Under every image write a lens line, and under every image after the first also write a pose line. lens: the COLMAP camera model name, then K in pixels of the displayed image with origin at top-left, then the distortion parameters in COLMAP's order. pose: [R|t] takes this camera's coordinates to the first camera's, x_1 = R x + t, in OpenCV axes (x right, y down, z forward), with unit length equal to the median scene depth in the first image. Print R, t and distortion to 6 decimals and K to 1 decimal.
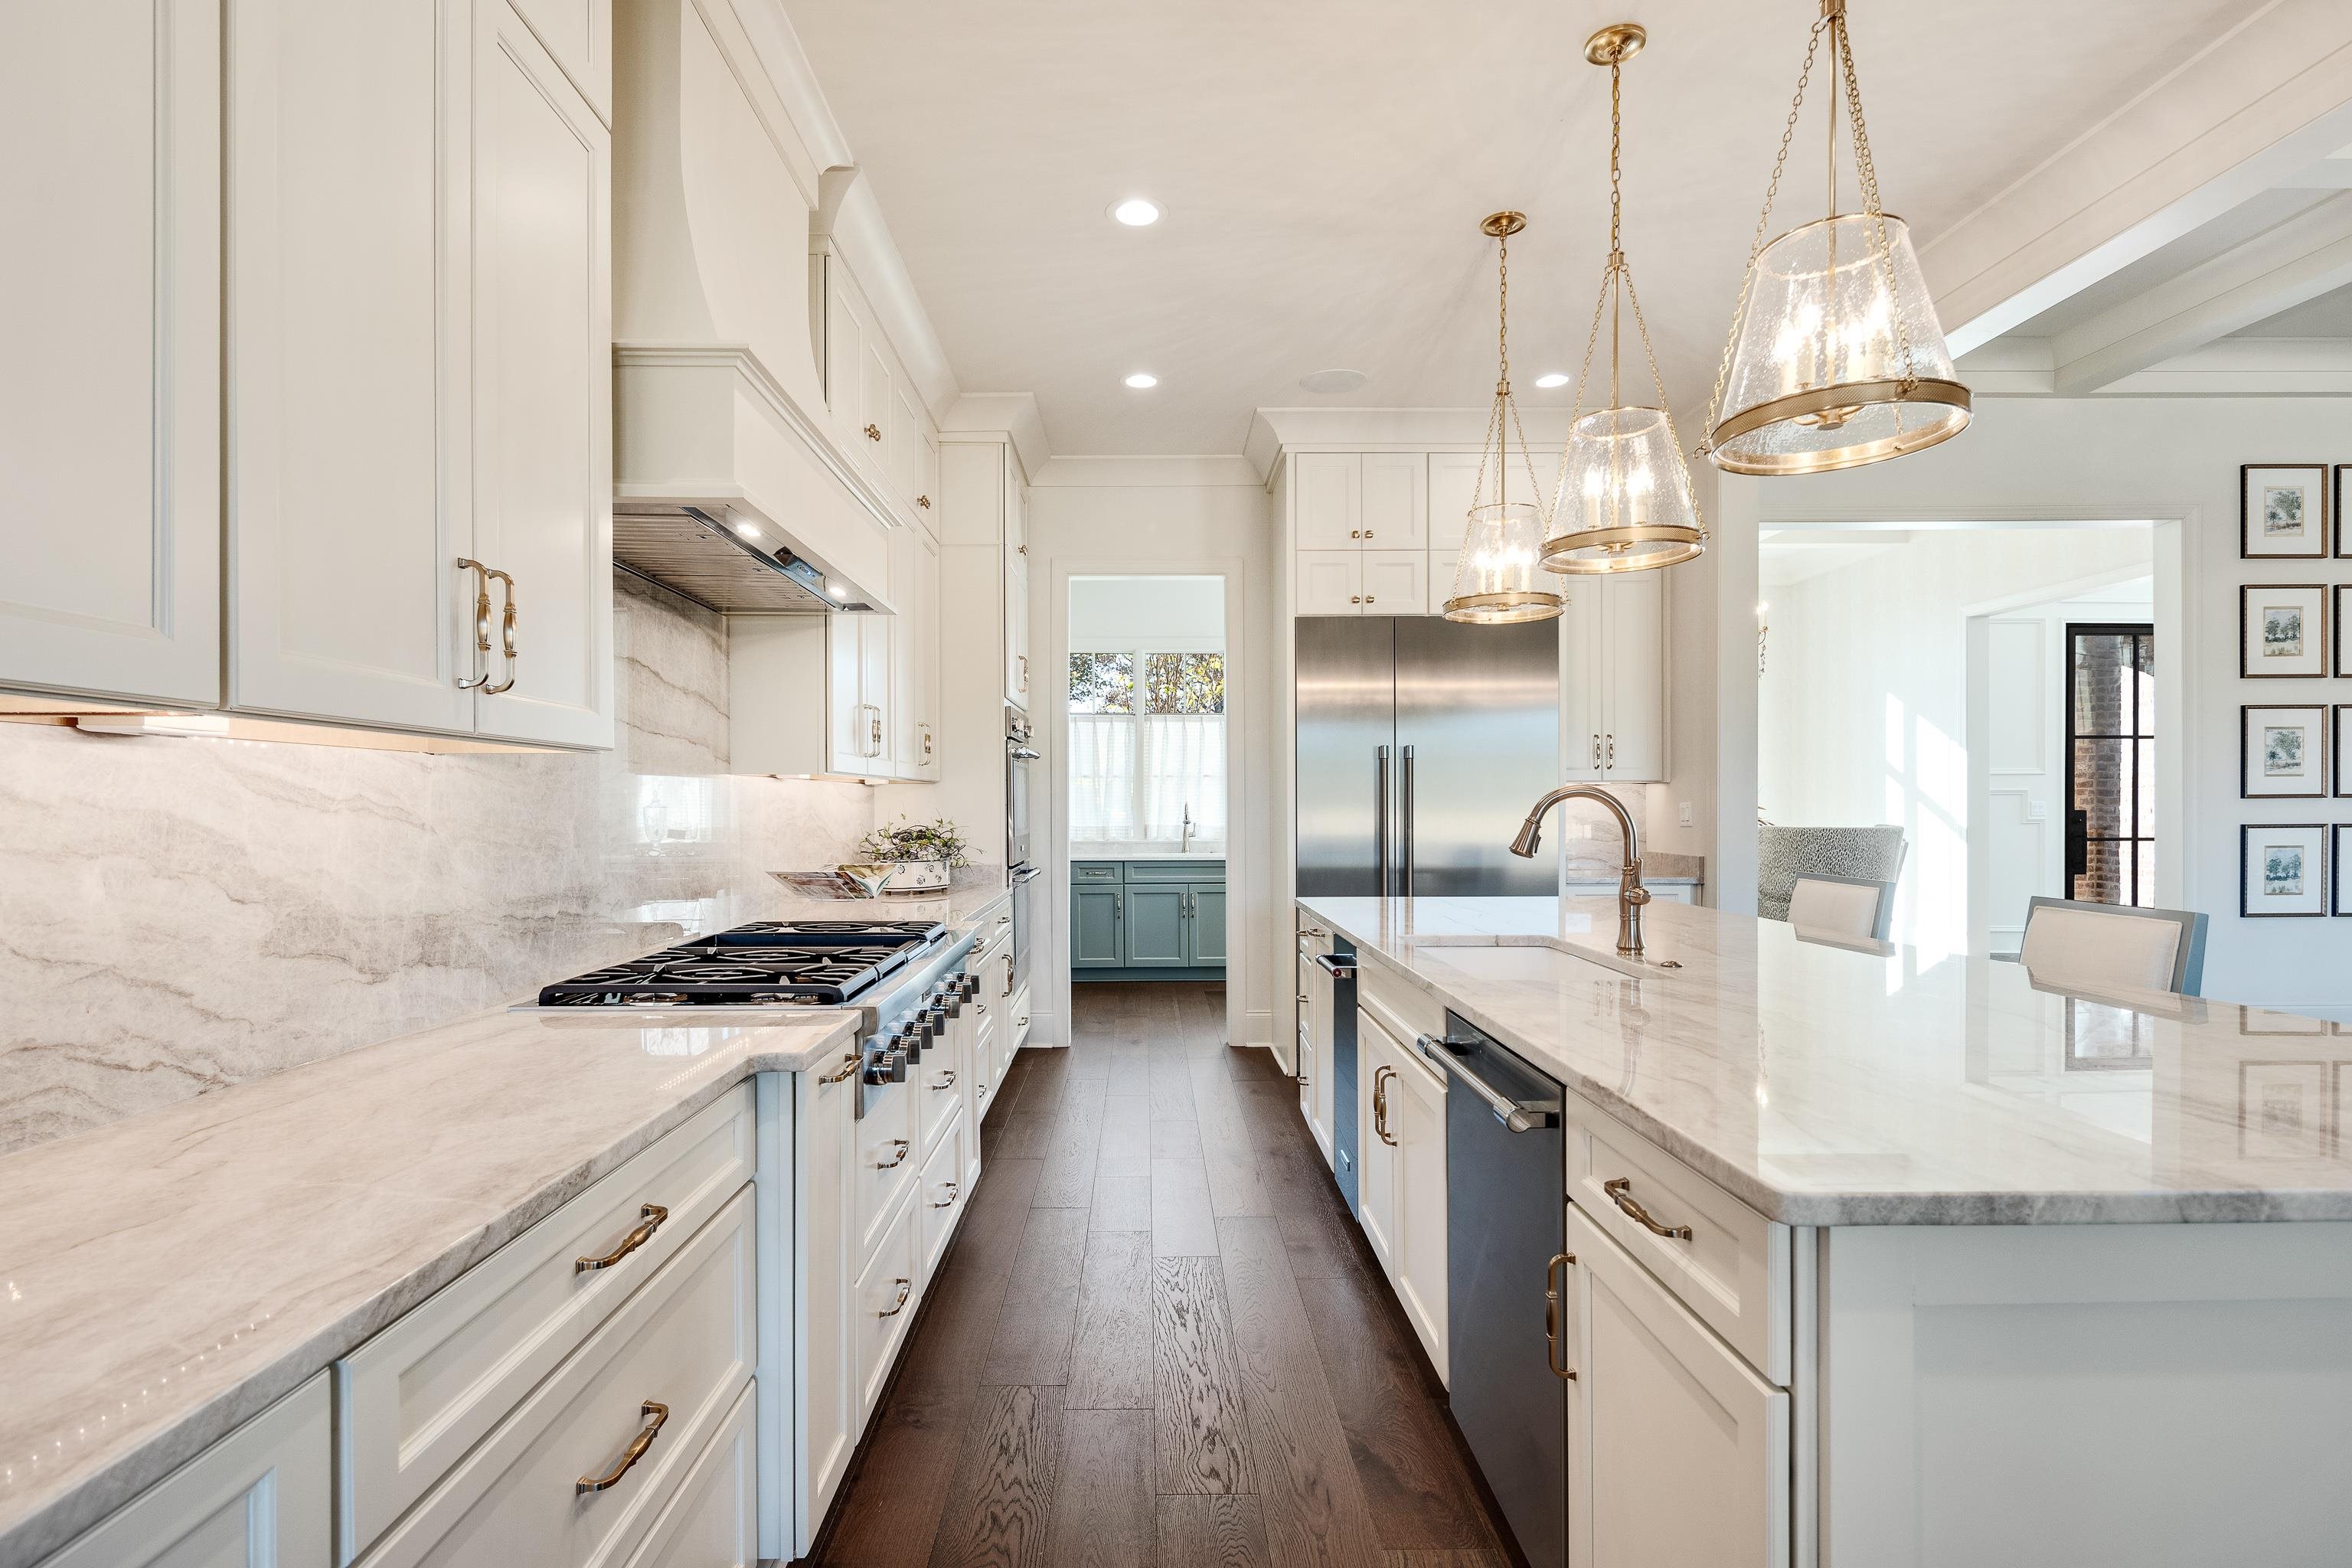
lens RADIAL K [[1144.2, 0, 1165.7], [0, 1144.2, 825.1], [0, 0, 1]] dist [-0.000058, -0.000062]
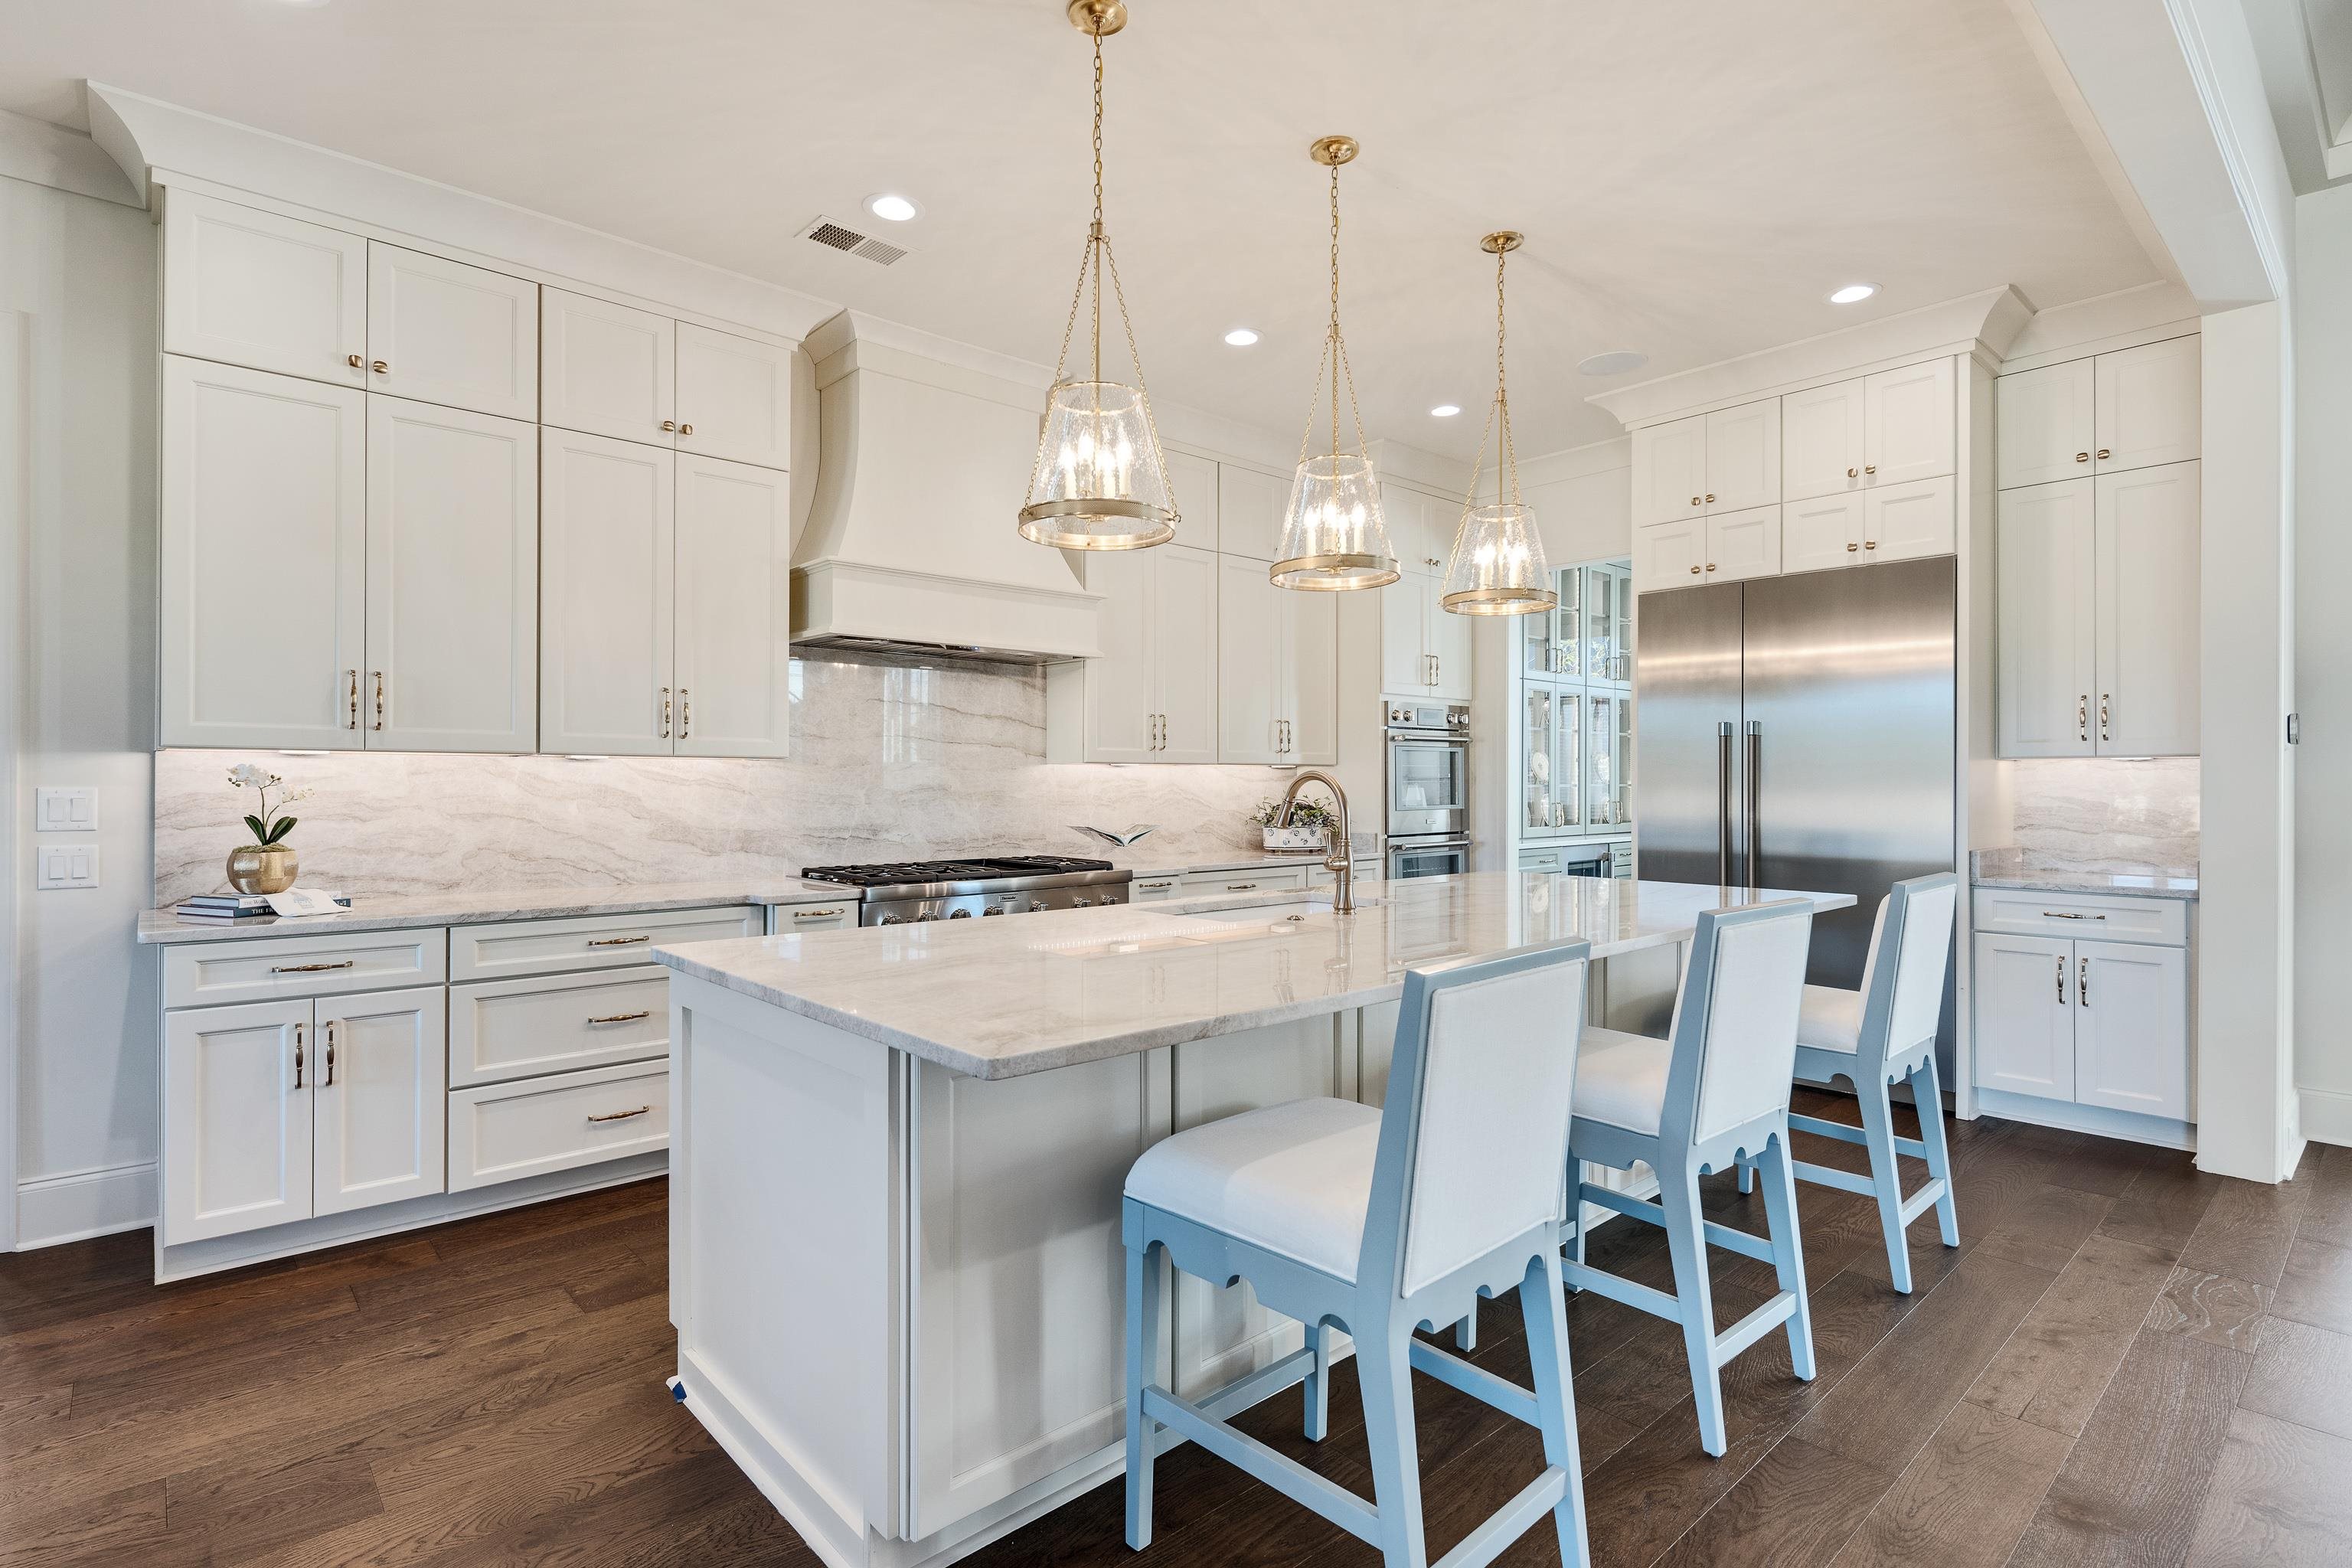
lens RADIAL K [[1161.1, 0, 1176.0], [0, 1161.1, 784.0], [0, 0, 1]] dist [-0.002009, -0.000188]
pose [[0.652674, 0.005894, -0.757616, 0.636244], [-0.016969, 0.999833, -0.006841, -0.005004], [0.757449, 0.017321, 0.652665, 0.048311]]
